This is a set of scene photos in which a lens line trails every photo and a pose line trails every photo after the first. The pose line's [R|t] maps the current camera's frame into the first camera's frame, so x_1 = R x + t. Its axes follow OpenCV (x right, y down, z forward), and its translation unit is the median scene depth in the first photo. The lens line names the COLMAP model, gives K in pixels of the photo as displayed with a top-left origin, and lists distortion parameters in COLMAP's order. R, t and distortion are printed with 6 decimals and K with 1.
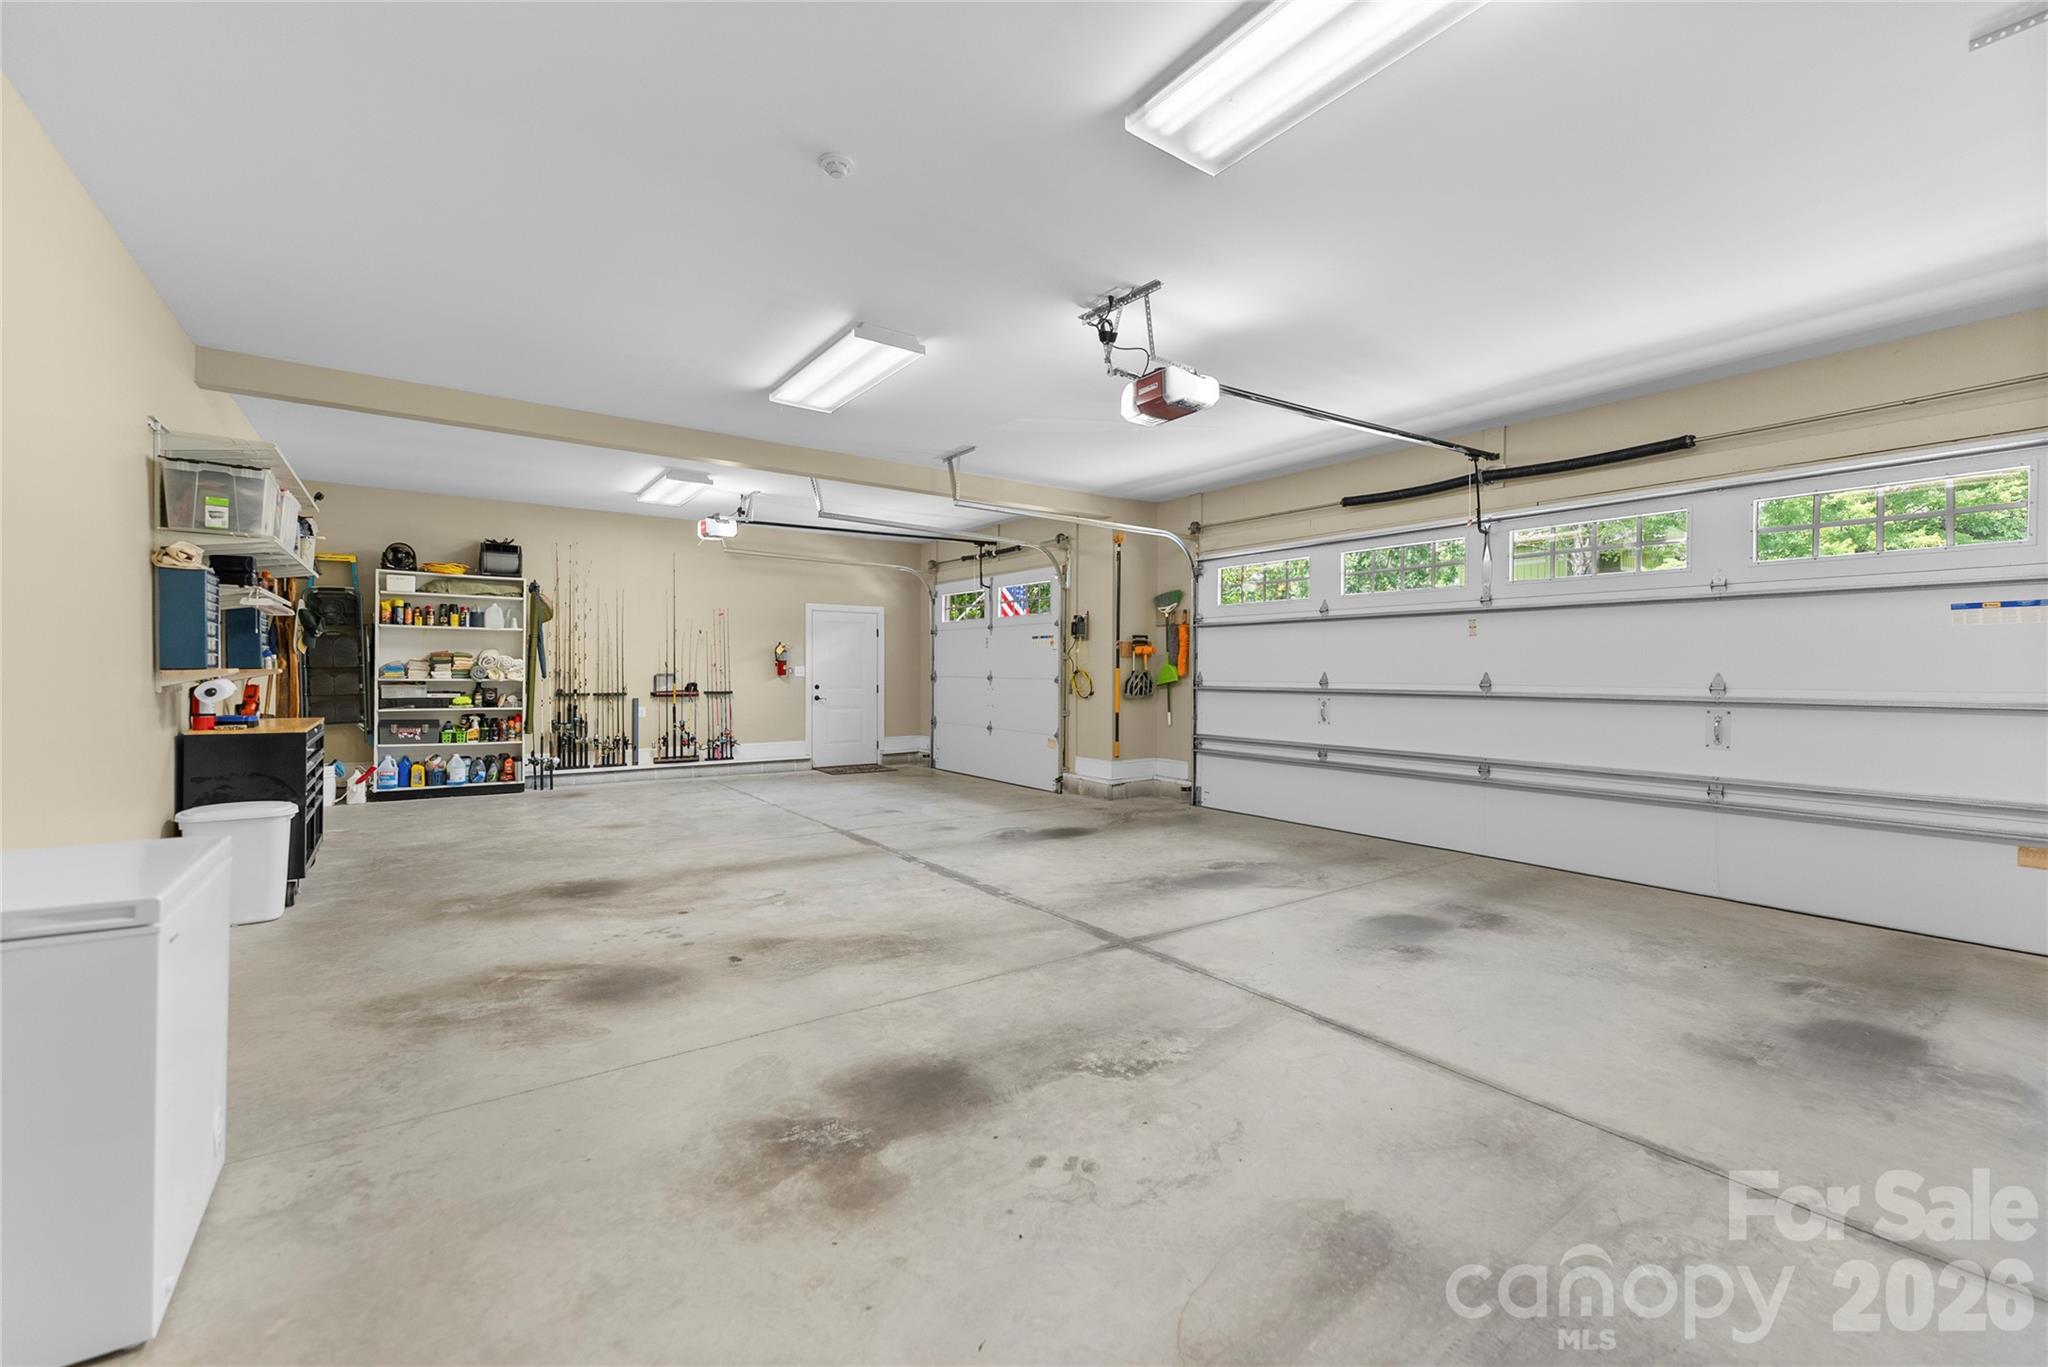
lens RADIAL K [[834.2, 0, 1027.2], [0, 834.2, 668.2], [0, 0, 1]] dist [-0.002755, 0.000723]
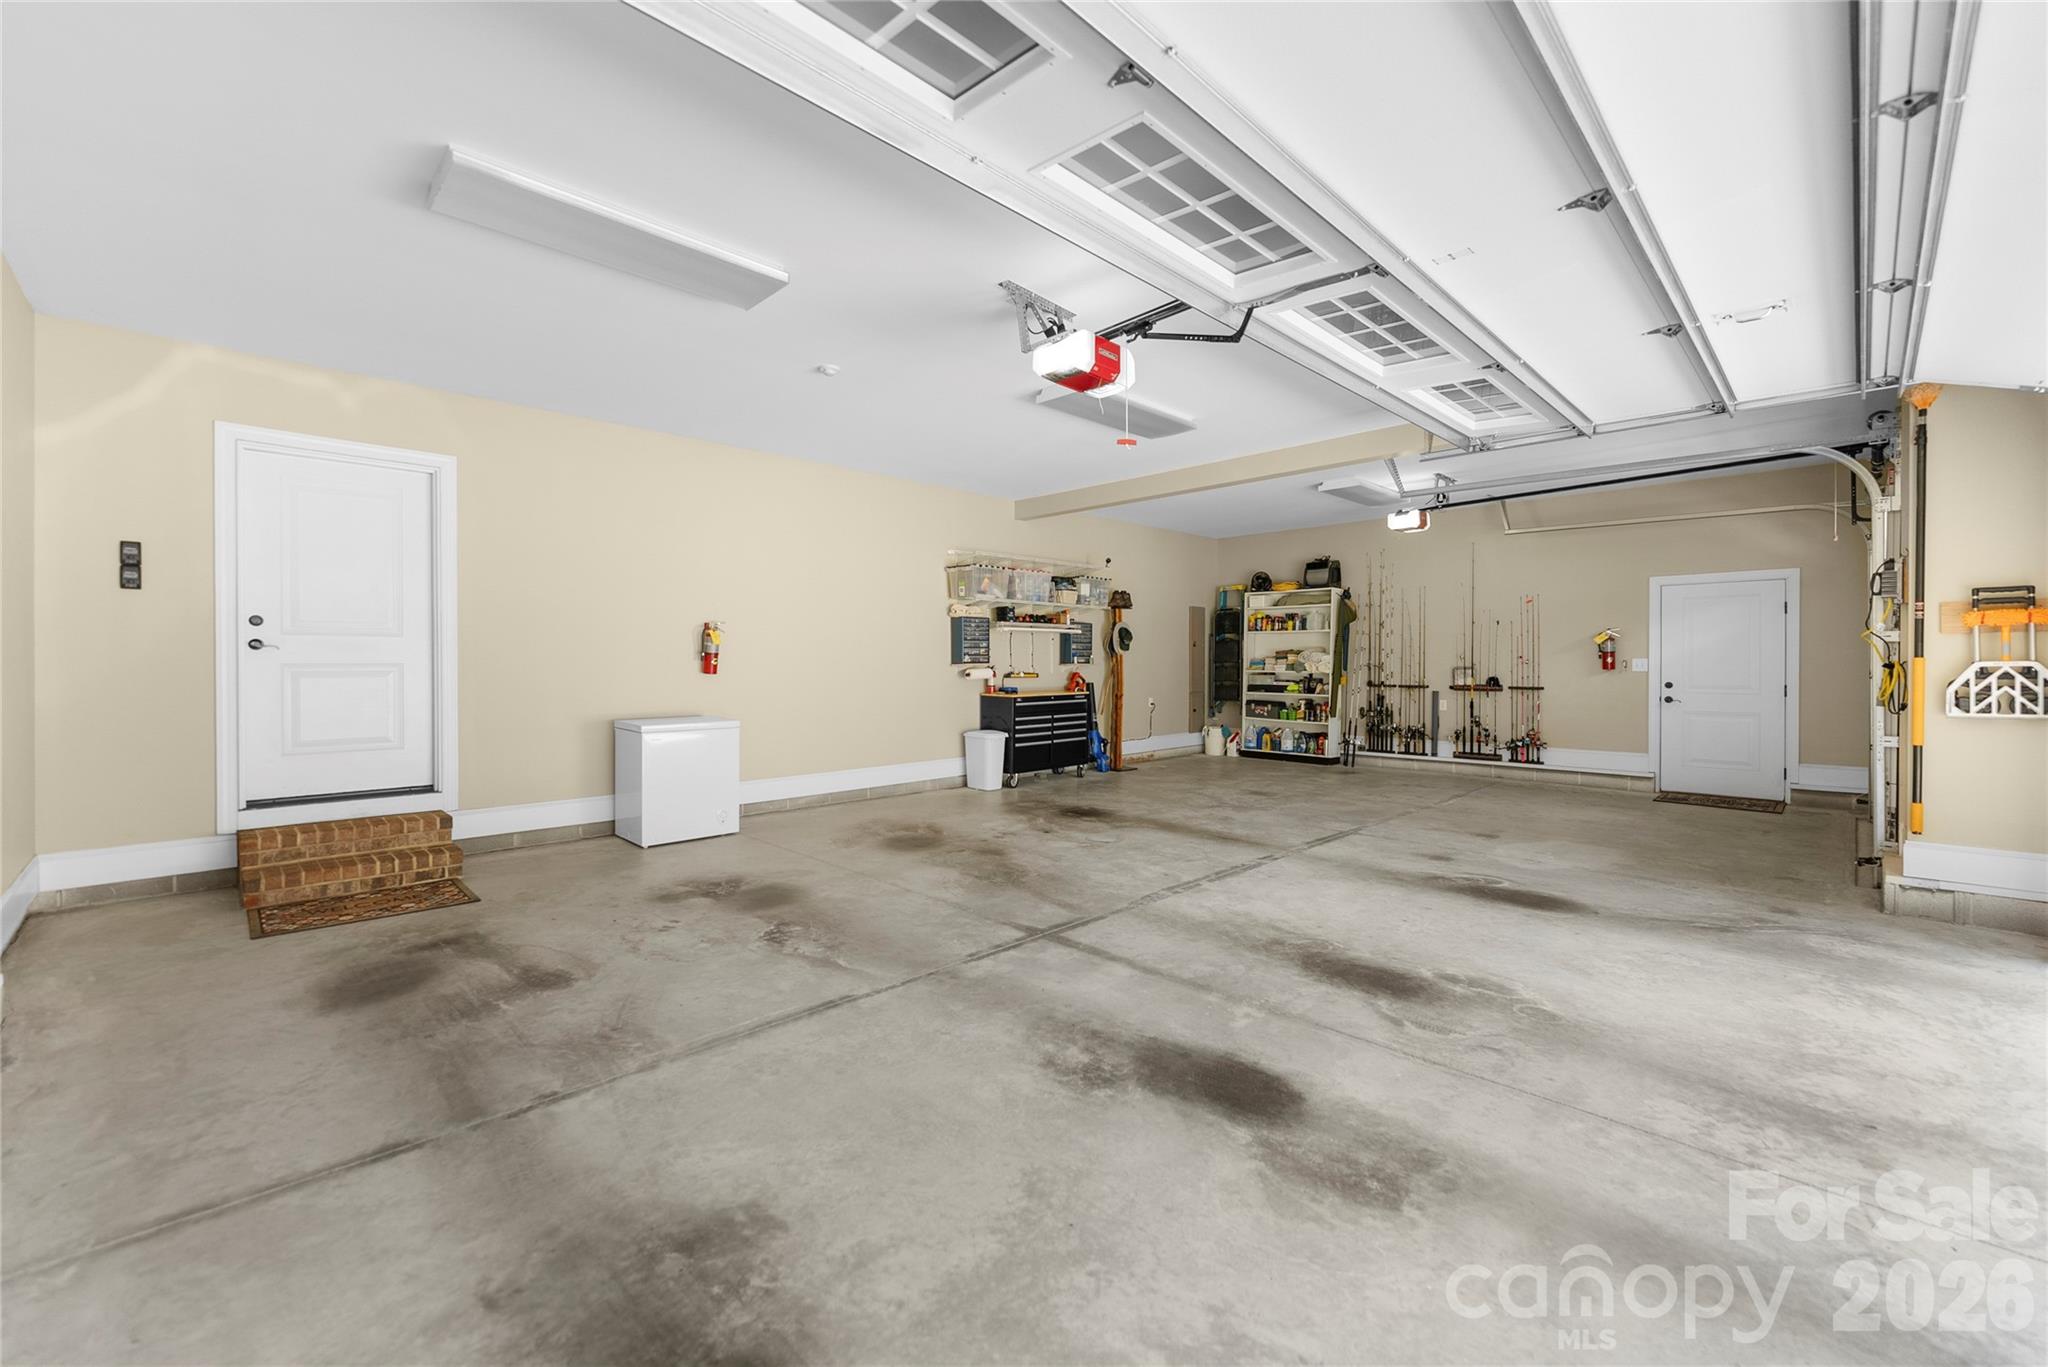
lens RADIAL K [[834.2, 0, 1027.2], [0, 834.2, 668.2], [0, 0, 1]] dist [-0.002755, 0.000723]
pose [[0.151459, 0.001222, -0.988463, 0.545351], [0.005202, 0.999984, 0.002033, 0.003722], [0.988450, -0.005450, 0.151450, 0.408650]]
